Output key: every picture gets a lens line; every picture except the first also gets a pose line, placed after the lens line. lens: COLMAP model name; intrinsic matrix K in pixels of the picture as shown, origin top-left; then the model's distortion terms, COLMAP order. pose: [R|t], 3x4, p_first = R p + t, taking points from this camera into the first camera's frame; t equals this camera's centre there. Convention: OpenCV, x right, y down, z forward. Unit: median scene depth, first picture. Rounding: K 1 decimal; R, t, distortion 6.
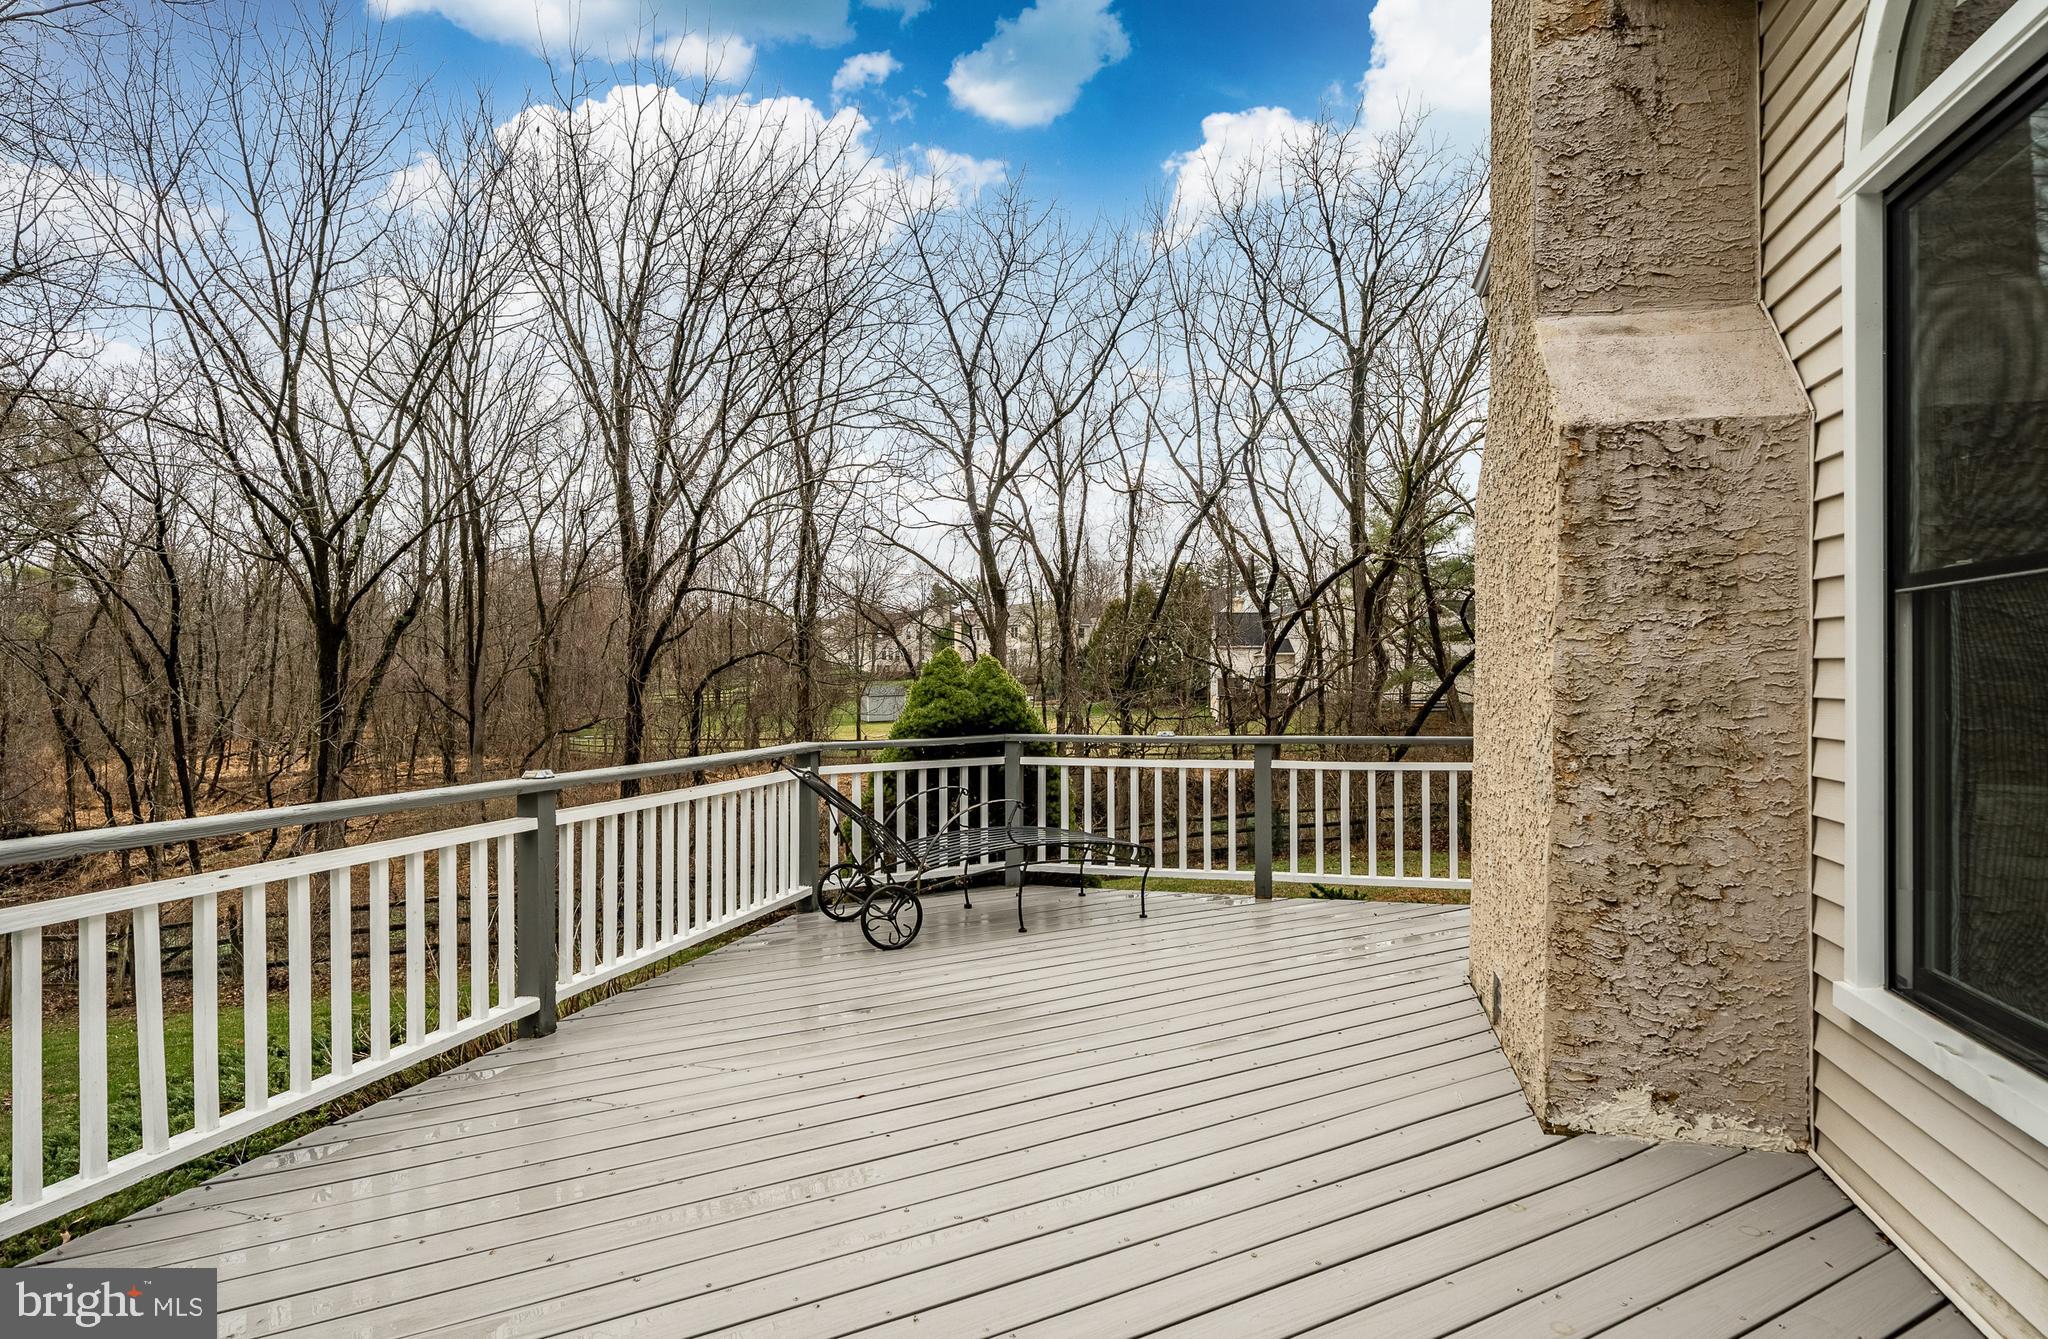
lens RADIAL K [[1147.7, 0, 1010.8], [0, 1147.7, 673.9], [0, 0, 1]] dist [-0.000404, 0.001624]
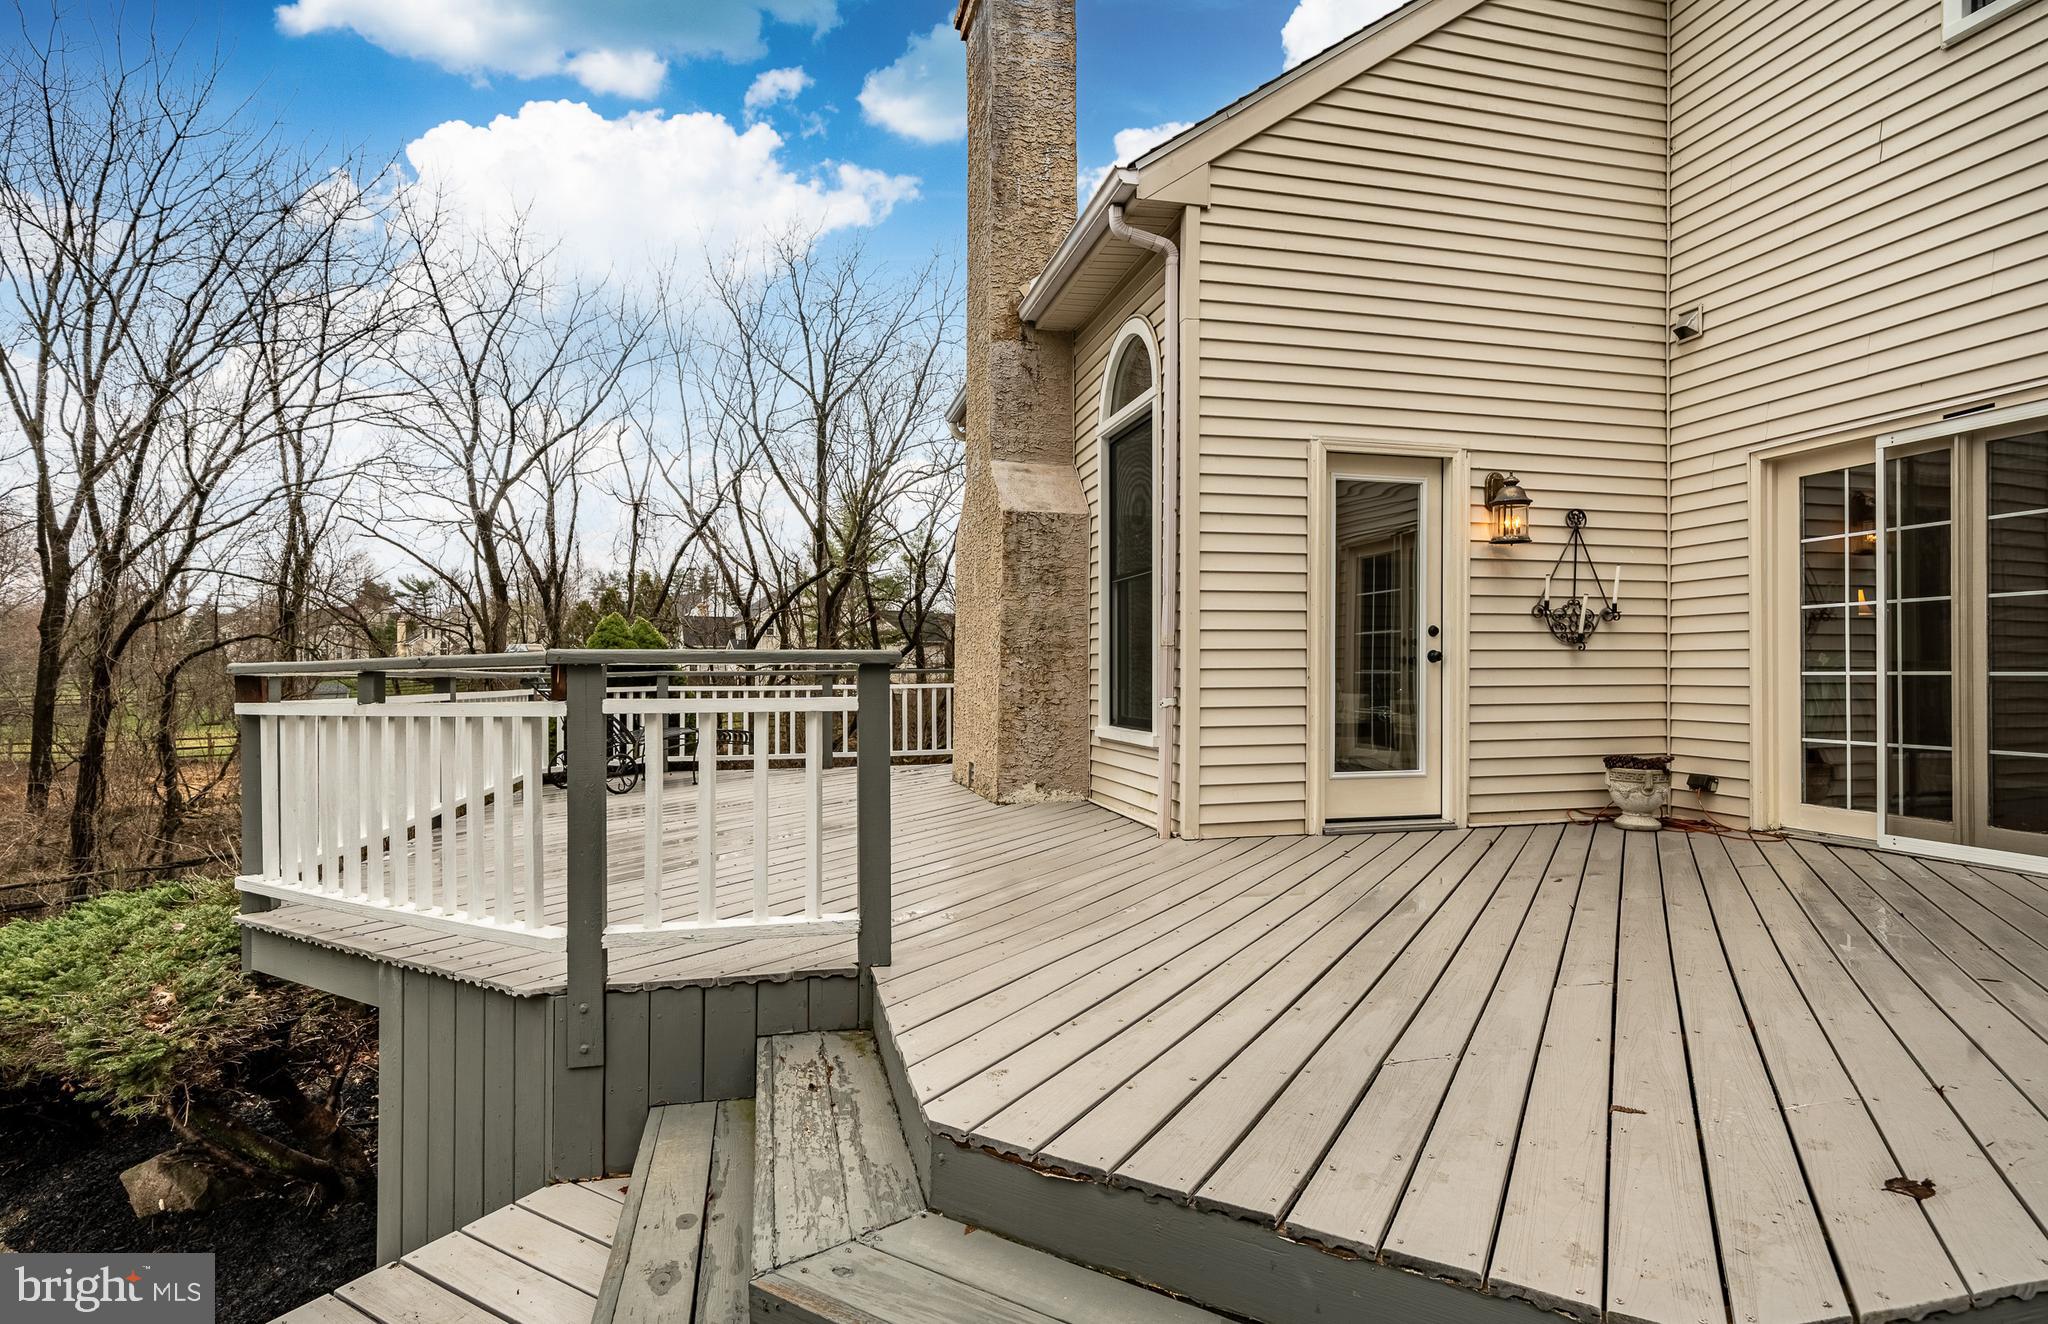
lens RADIAL K [[1049.5, 0, 1012.0], [0, 1049.5, 672.6], [0, 0, 1]] dist [0.000104, -0.000275]
pose [[0.879242, 0.003770, 0.476361, -0.501351], [-0.001078, 0.999982, -0.005923, 0.124179], [-0.476374, 0.004694, 0.879230, -0.856369]]
